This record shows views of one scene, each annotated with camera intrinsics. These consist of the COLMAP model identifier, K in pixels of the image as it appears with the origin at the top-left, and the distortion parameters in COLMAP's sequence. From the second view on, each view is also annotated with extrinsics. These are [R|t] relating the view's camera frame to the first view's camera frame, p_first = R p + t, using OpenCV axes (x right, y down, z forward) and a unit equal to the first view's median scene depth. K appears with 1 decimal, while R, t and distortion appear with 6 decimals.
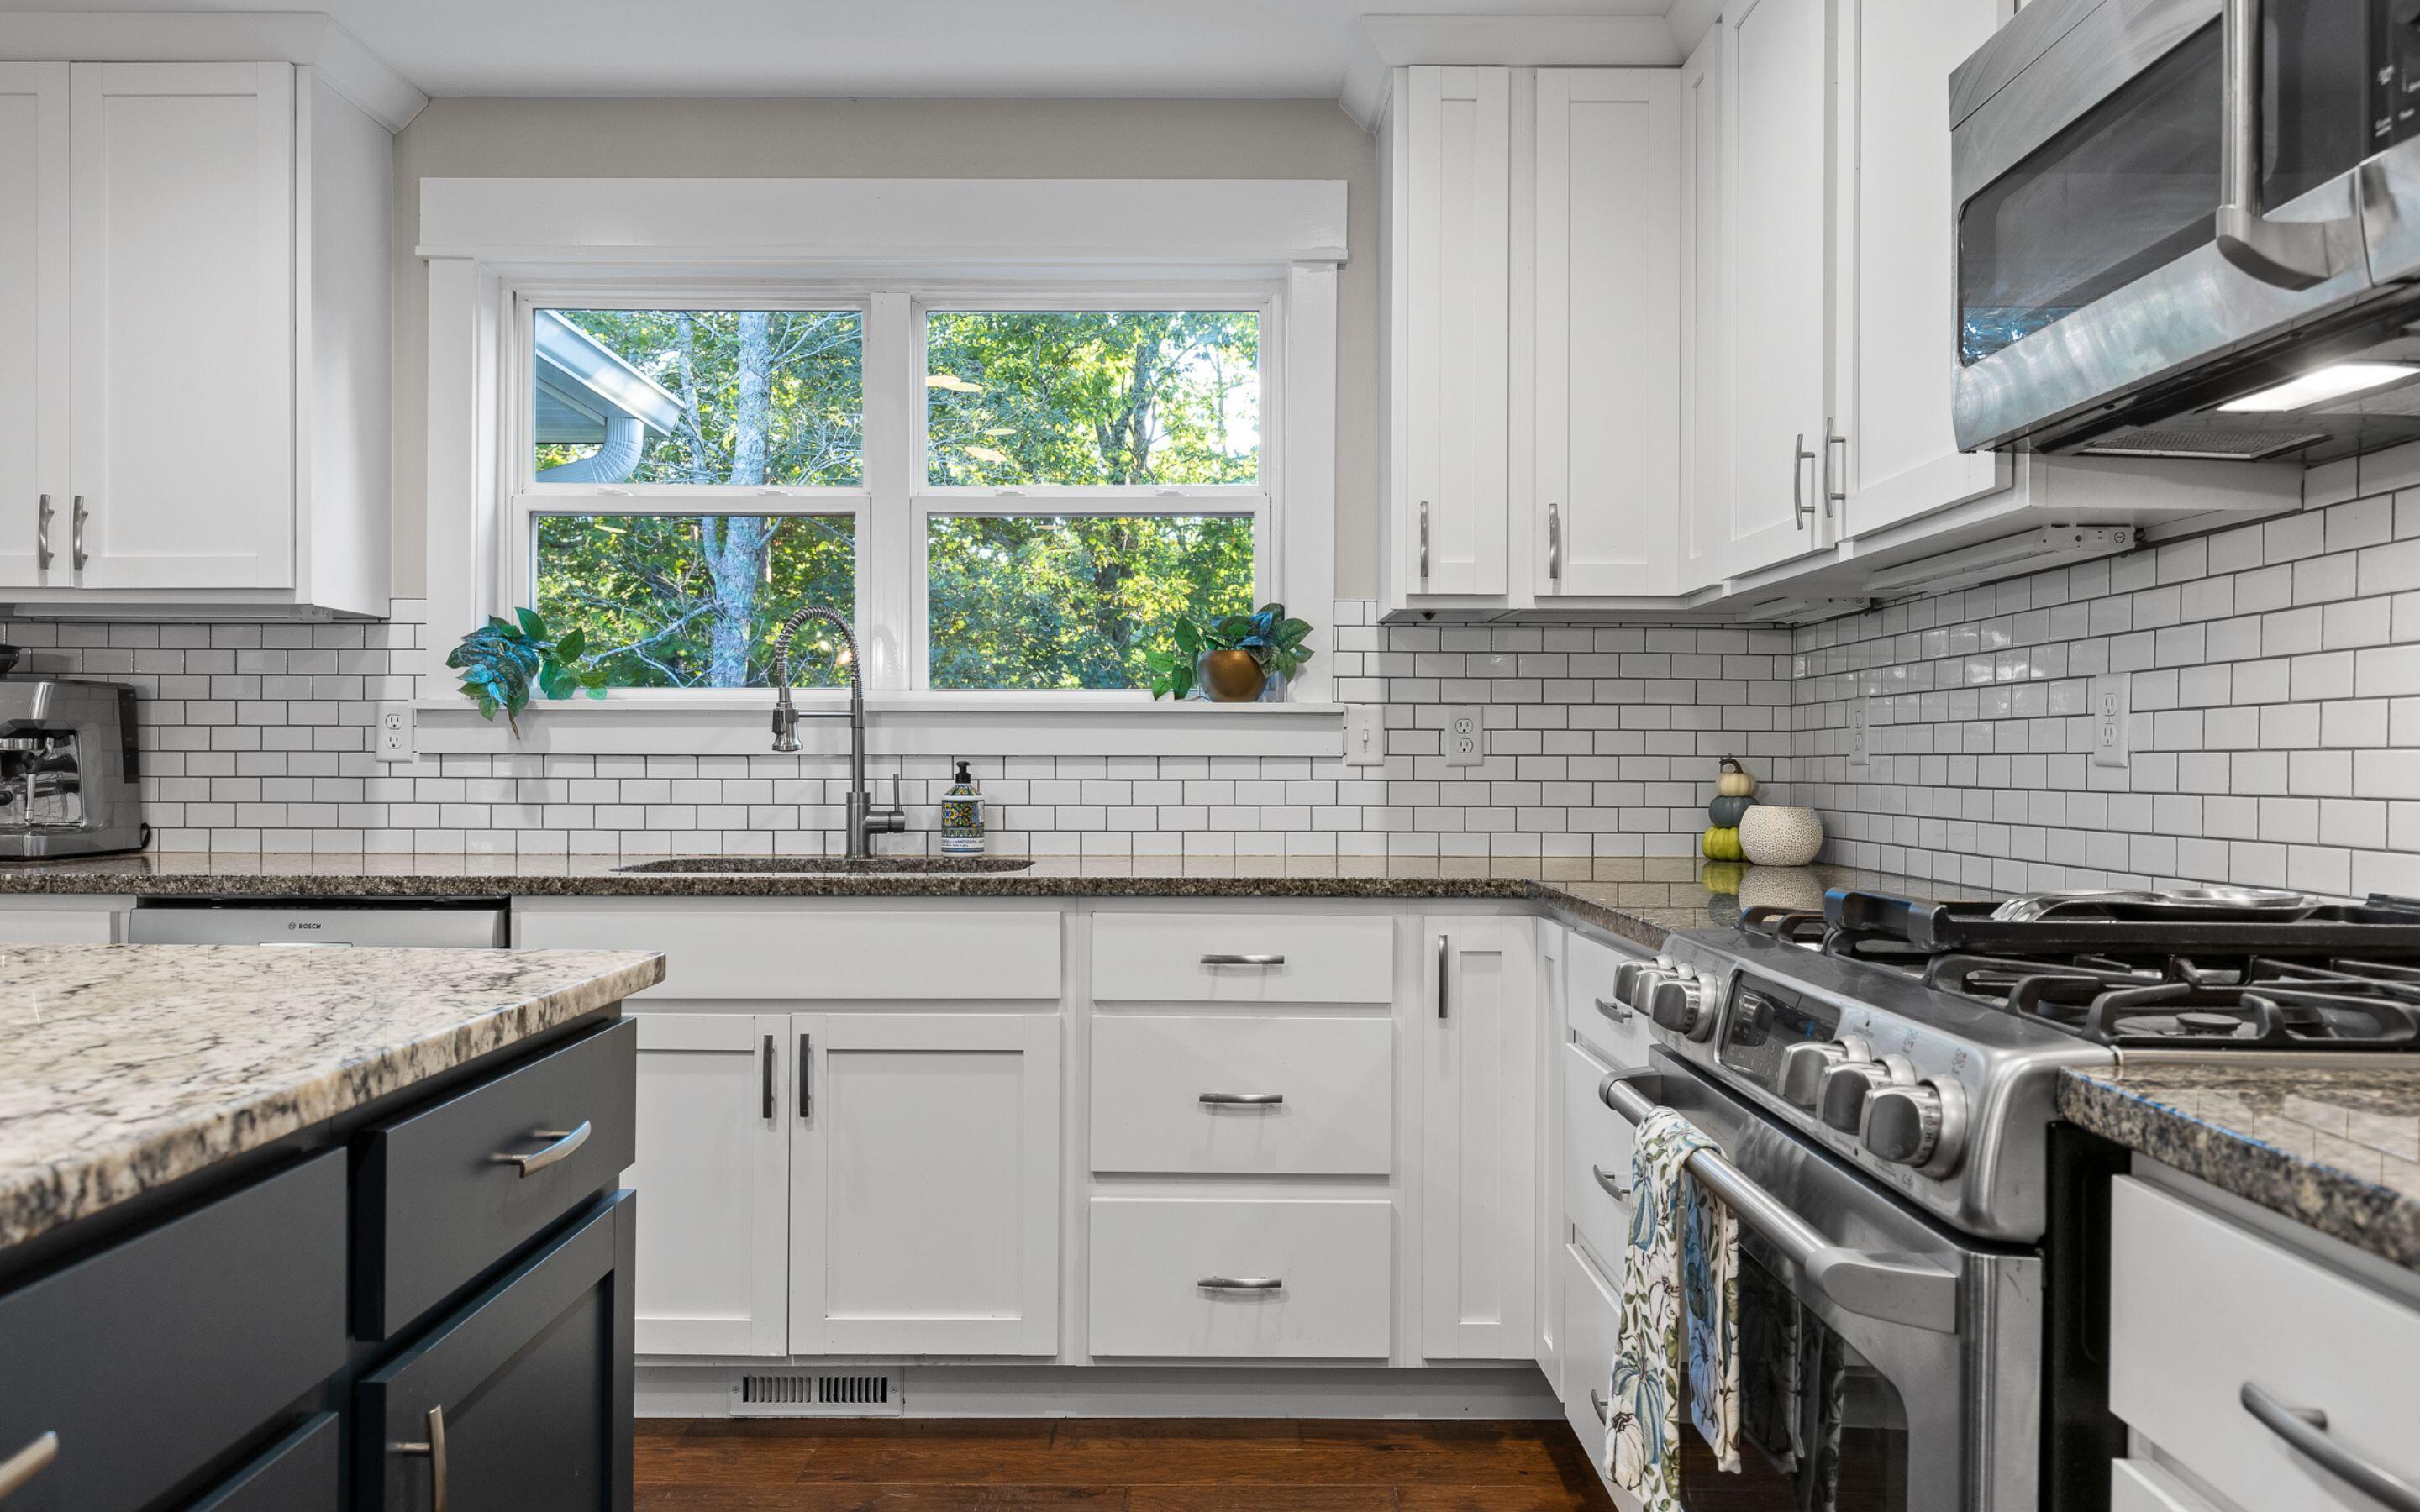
lens RADIAL K [[1739.0, 0, 1207.0], [0, 1739.0, 755.8], [0, 0, 1]] dist [0.040062, 0.002616]
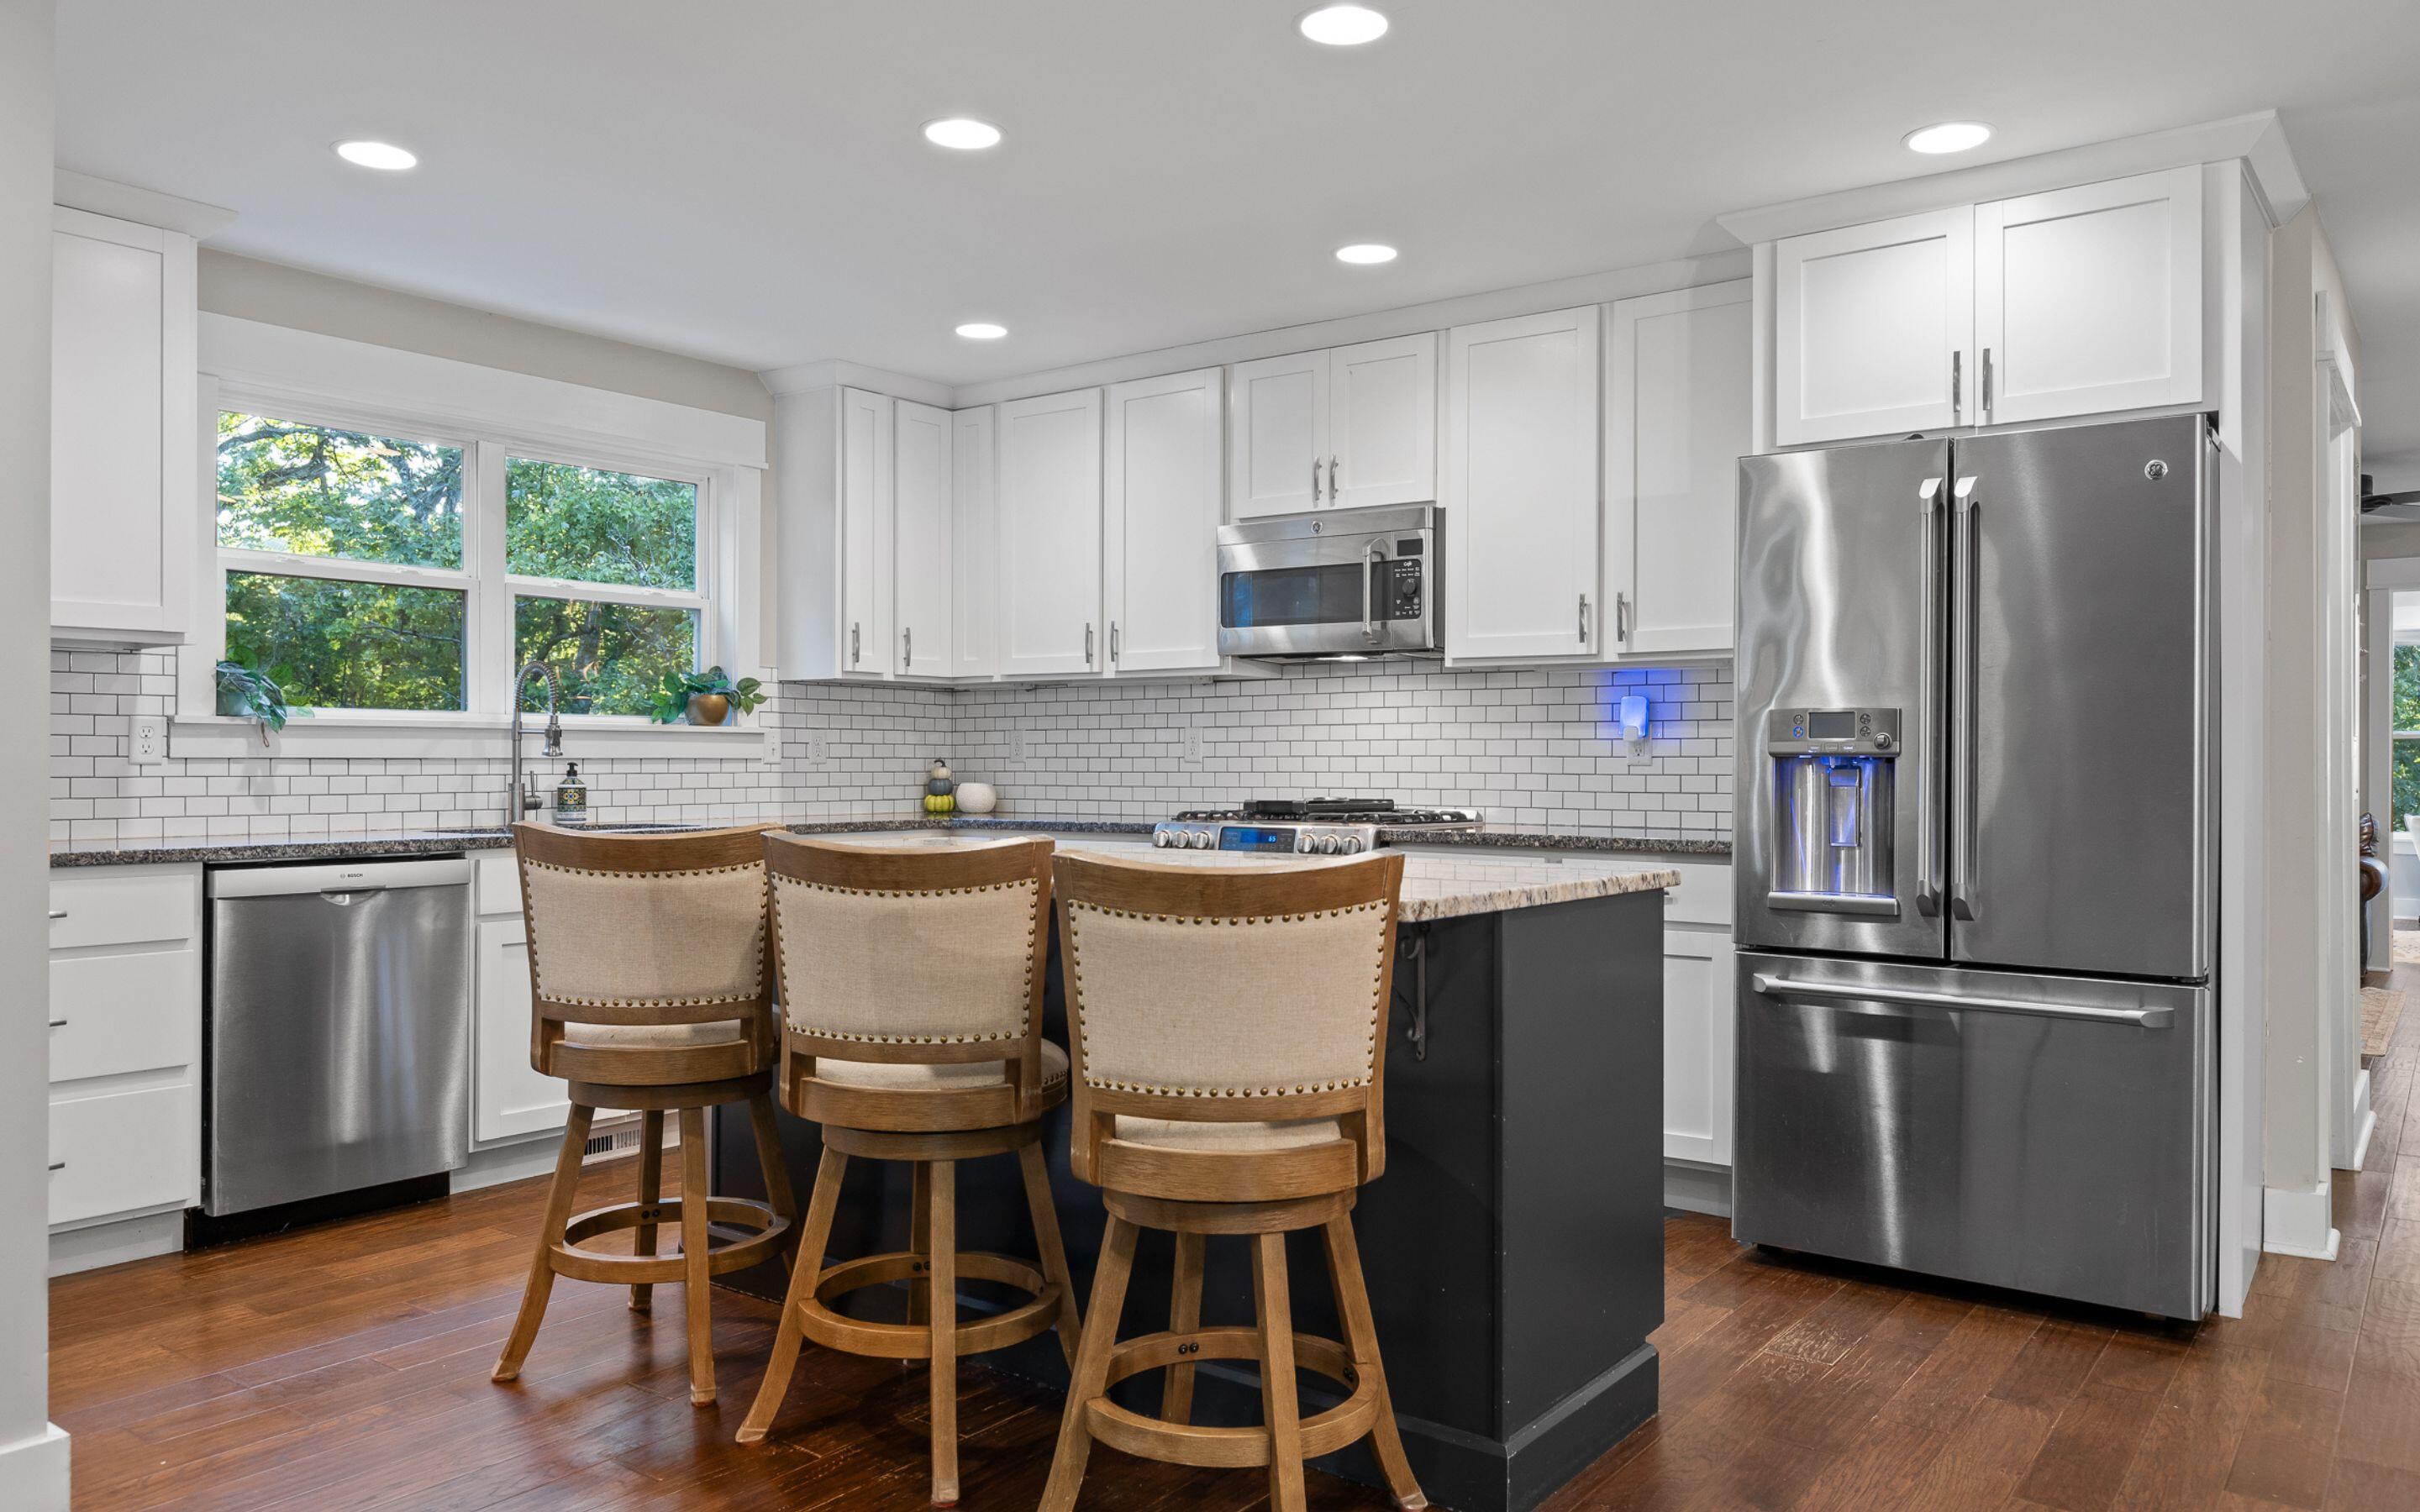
lens RADIAL K [[1739.0, 0, 1210.4], [0, 1739.0, 746.5], [0, 0, 1]] dist [0.040062, 0.002616]
pose [[0.586552, 0.003604, 0.809903, -1.049373], [-0.002331, 0.999993, -0.002761, -0.007697], [-0.809908, -0.000268, 0.586557, -0.359453]]
